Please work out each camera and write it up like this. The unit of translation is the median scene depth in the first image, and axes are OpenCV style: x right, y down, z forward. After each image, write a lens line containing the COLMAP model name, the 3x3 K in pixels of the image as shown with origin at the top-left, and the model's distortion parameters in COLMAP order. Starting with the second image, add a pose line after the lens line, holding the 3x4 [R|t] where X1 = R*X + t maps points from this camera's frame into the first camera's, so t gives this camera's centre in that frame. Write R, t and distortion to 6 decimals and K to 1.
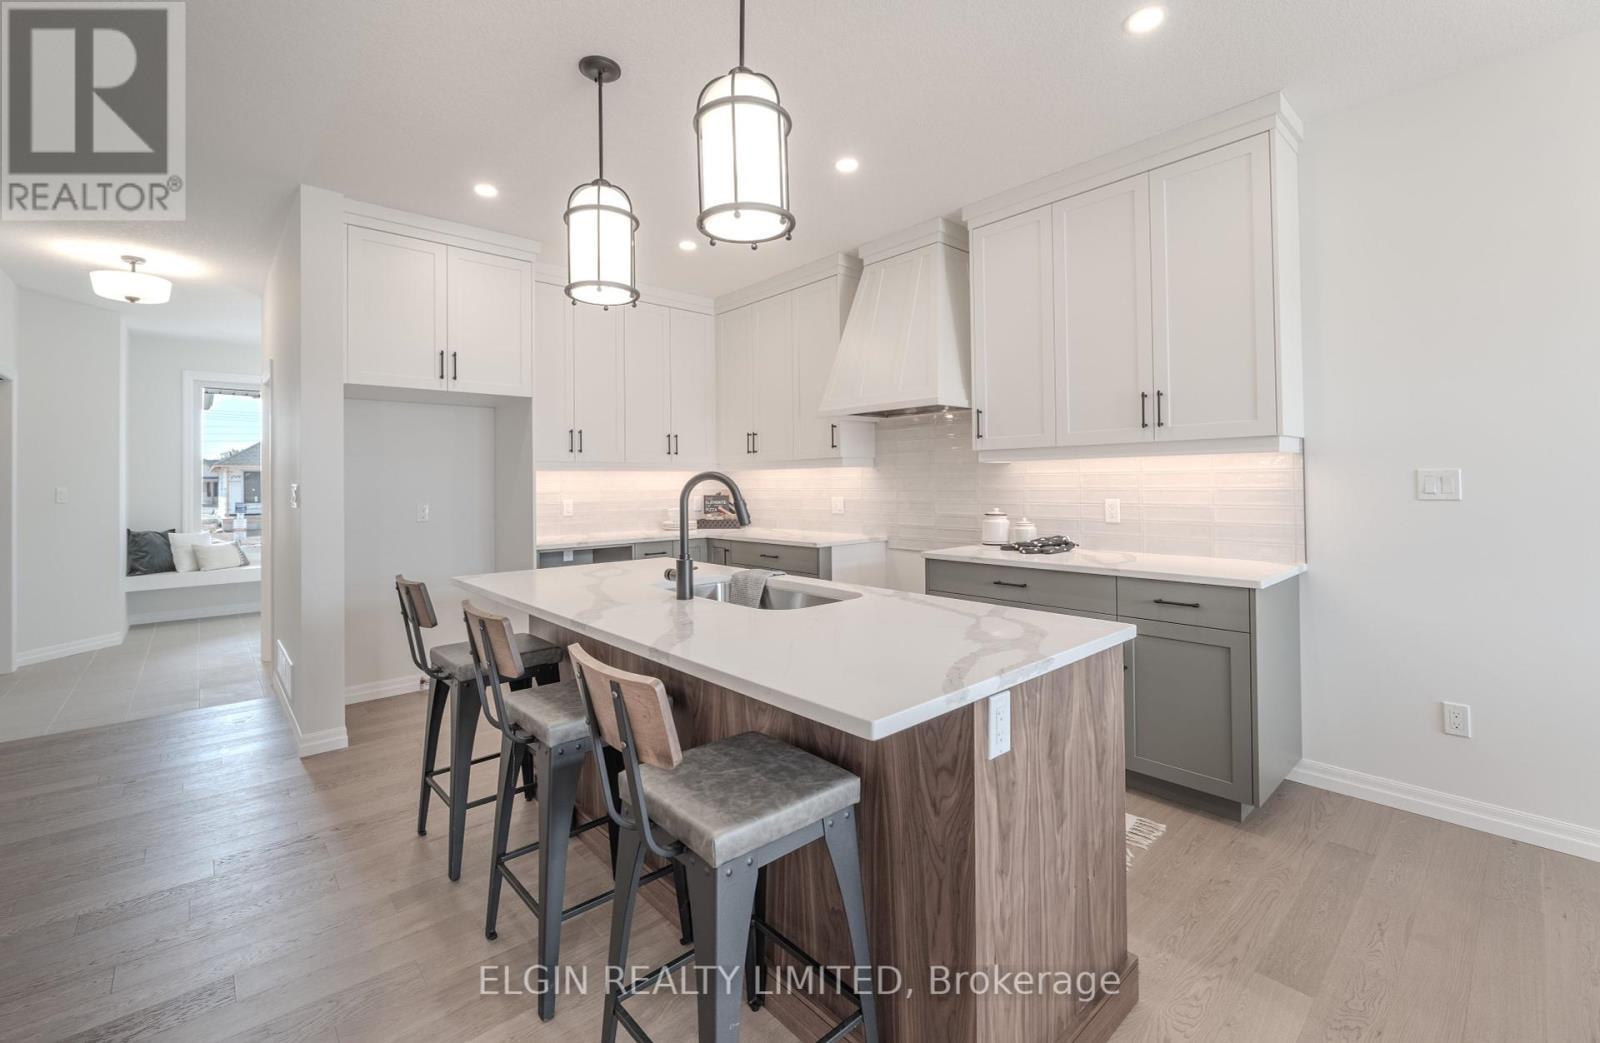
lens RADIAL K [[663.3, 0, 790.3], [0, 663.3, 480.6], [0, 0, 1]] dist [-0.001427, -0.000314]
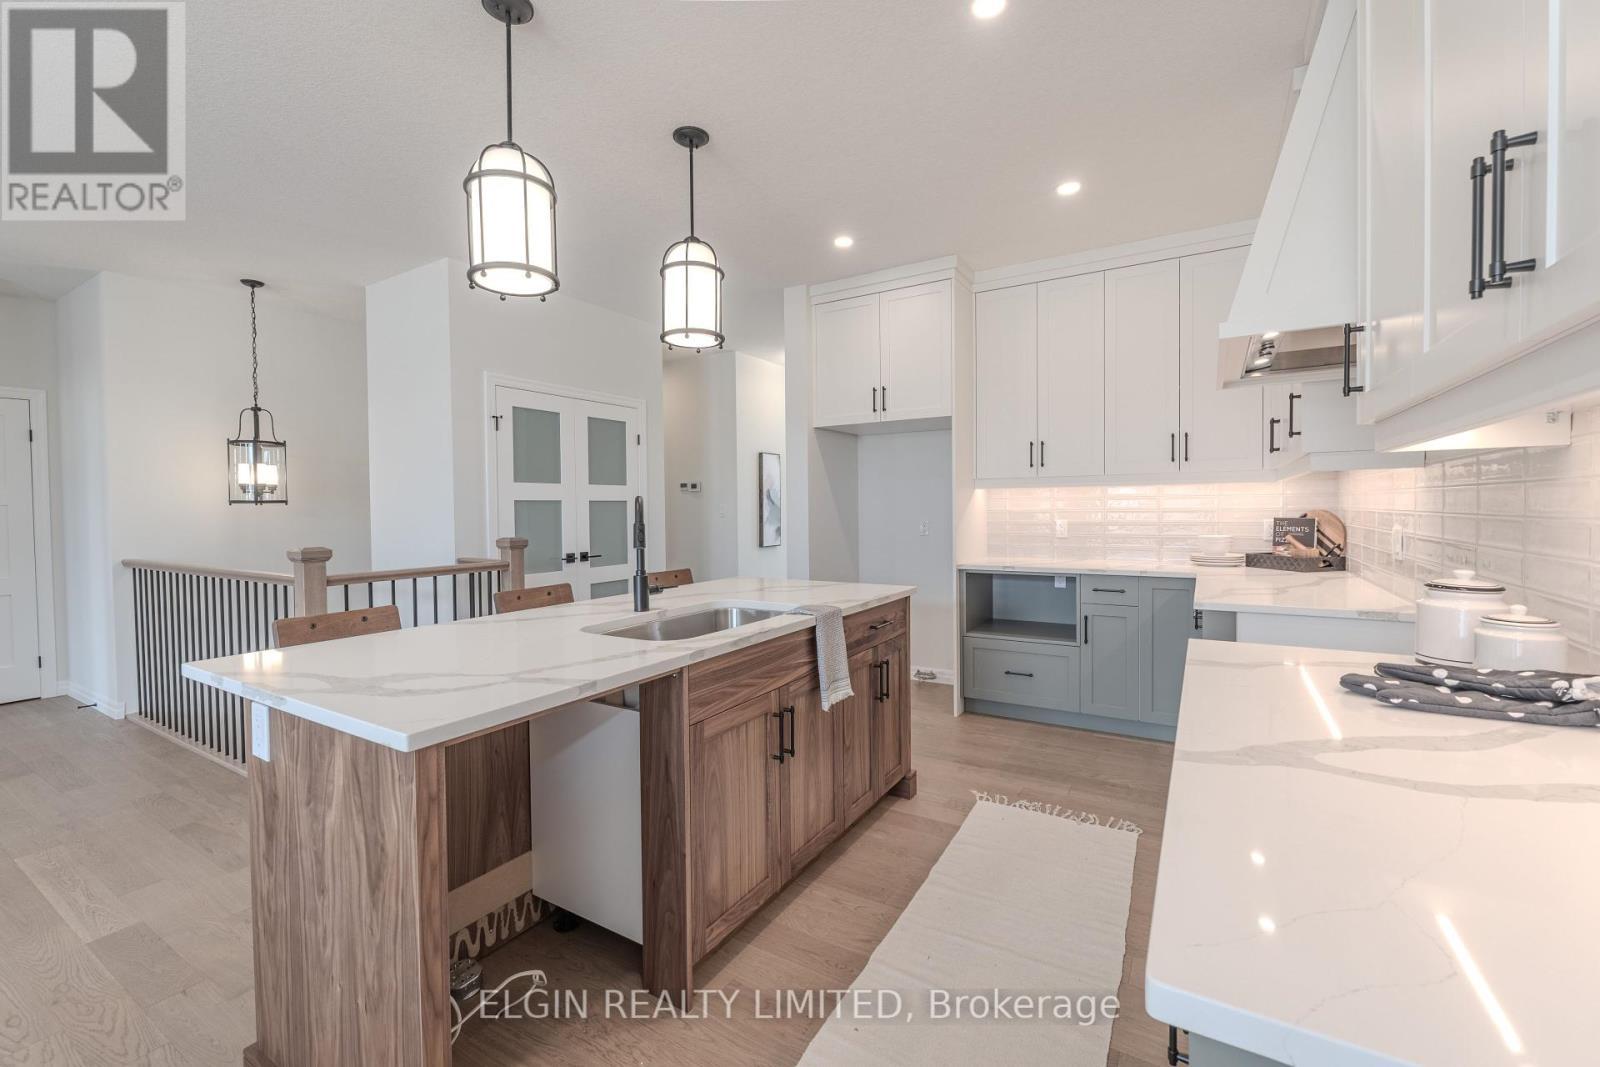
lens RADIAL K [[667.9, 0, 788.9], [0, 667.9, 524.4], [0, 0, 1]] dist [-0.006122, 0.000167]
pose [[0.290940, 0.031811, -0.956212, 0.708869], [0.012544, 0.999234, 0.037058, -0.003853], [0.956659, -0.022776, 0.290318, 0.667012]]
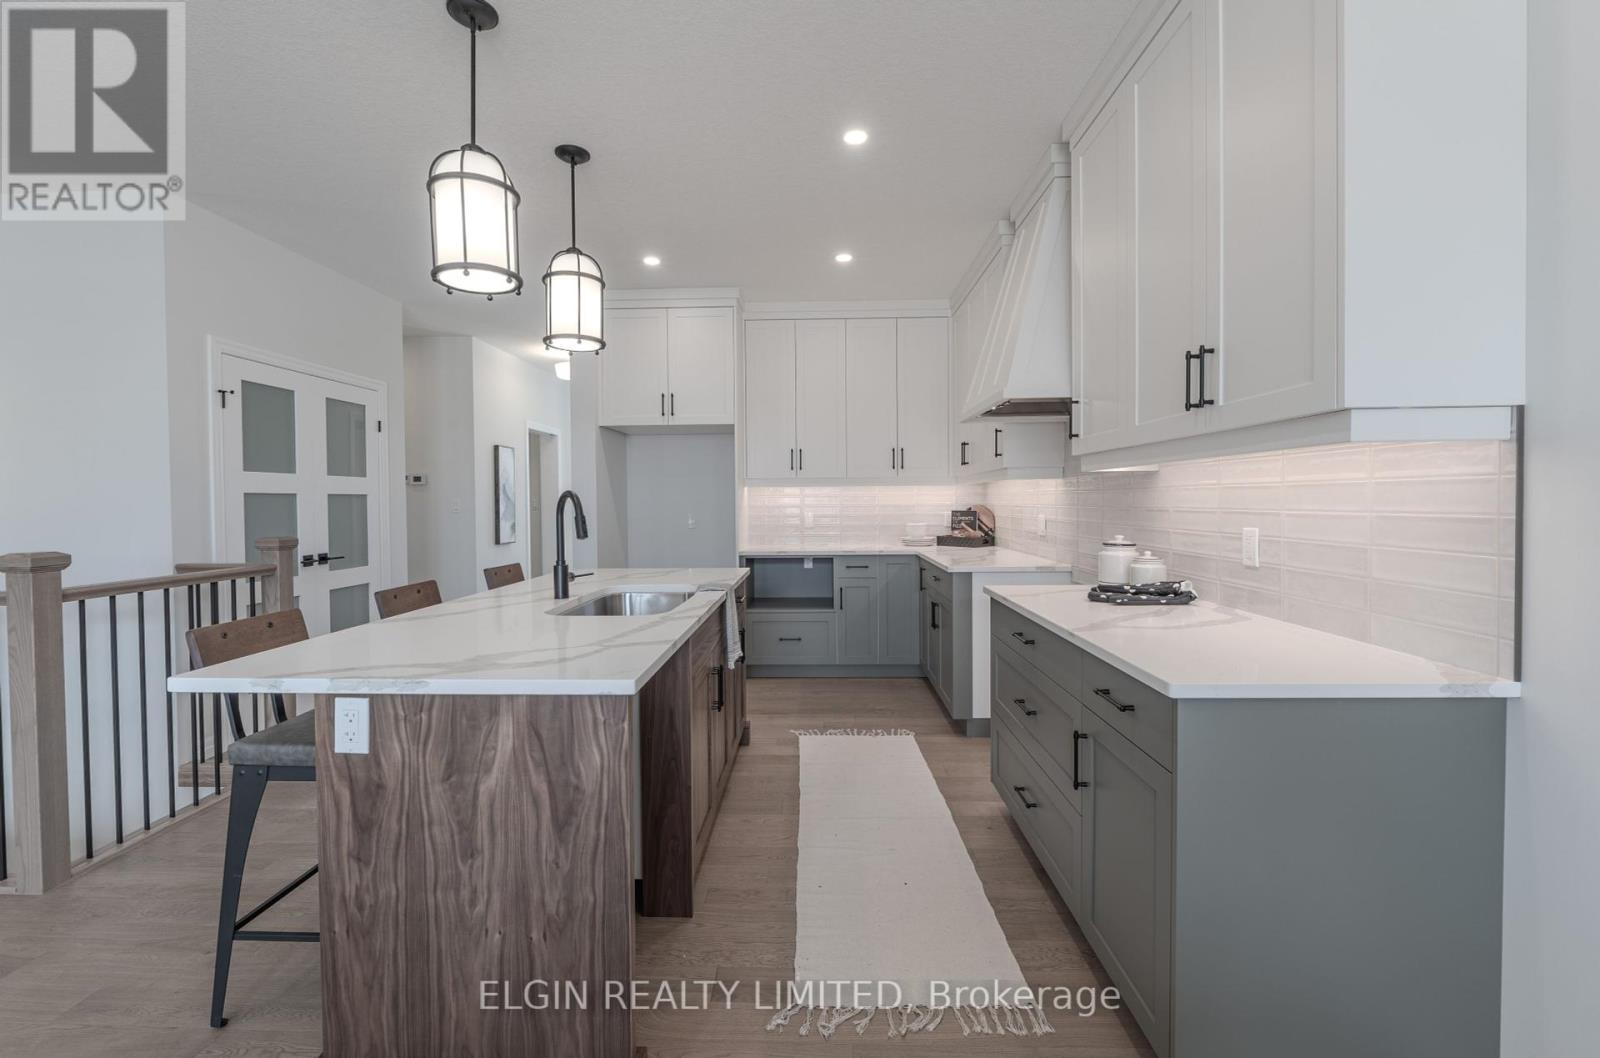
lens RADIAL K [[668.1, 0, 793.6], [0, 668.1, 515.6], [0, 0, 1]] dist [-0.003554, -0.000318]
pose [[0.725933, 0.020397, -0.687463, 0.695007], [0.003581, 0.999435, 0.033434, -0.005842], [0.687756, -0.026733, 0.725449, 0.310028]]
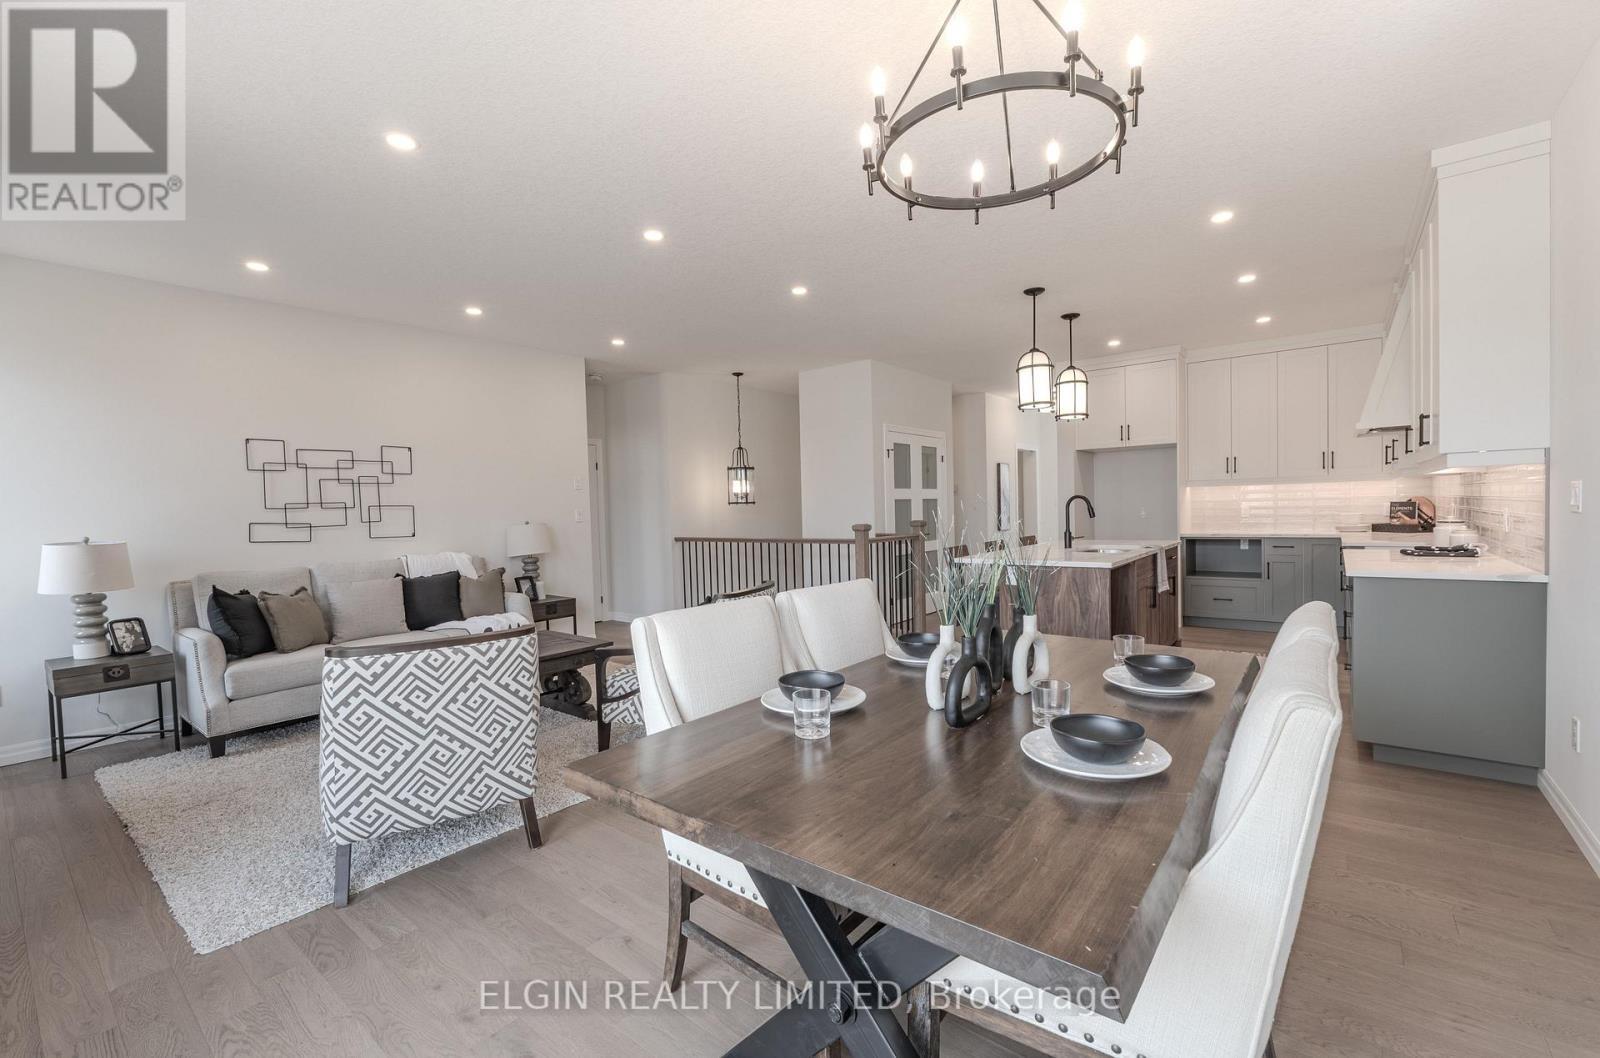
lens RADIAL K [[658.6, 0, 817.2], [0, 658.6, 531.1], [0, 0, 1]] dist [-0.002427, -0.000169]
pose [[0.187035, 0.041678, -0.981469, 1.466744], [0.029985, 0.998392, 0.048111, -0.019399], [0.981895, -0.038428, 0.185485, -0.244698]]
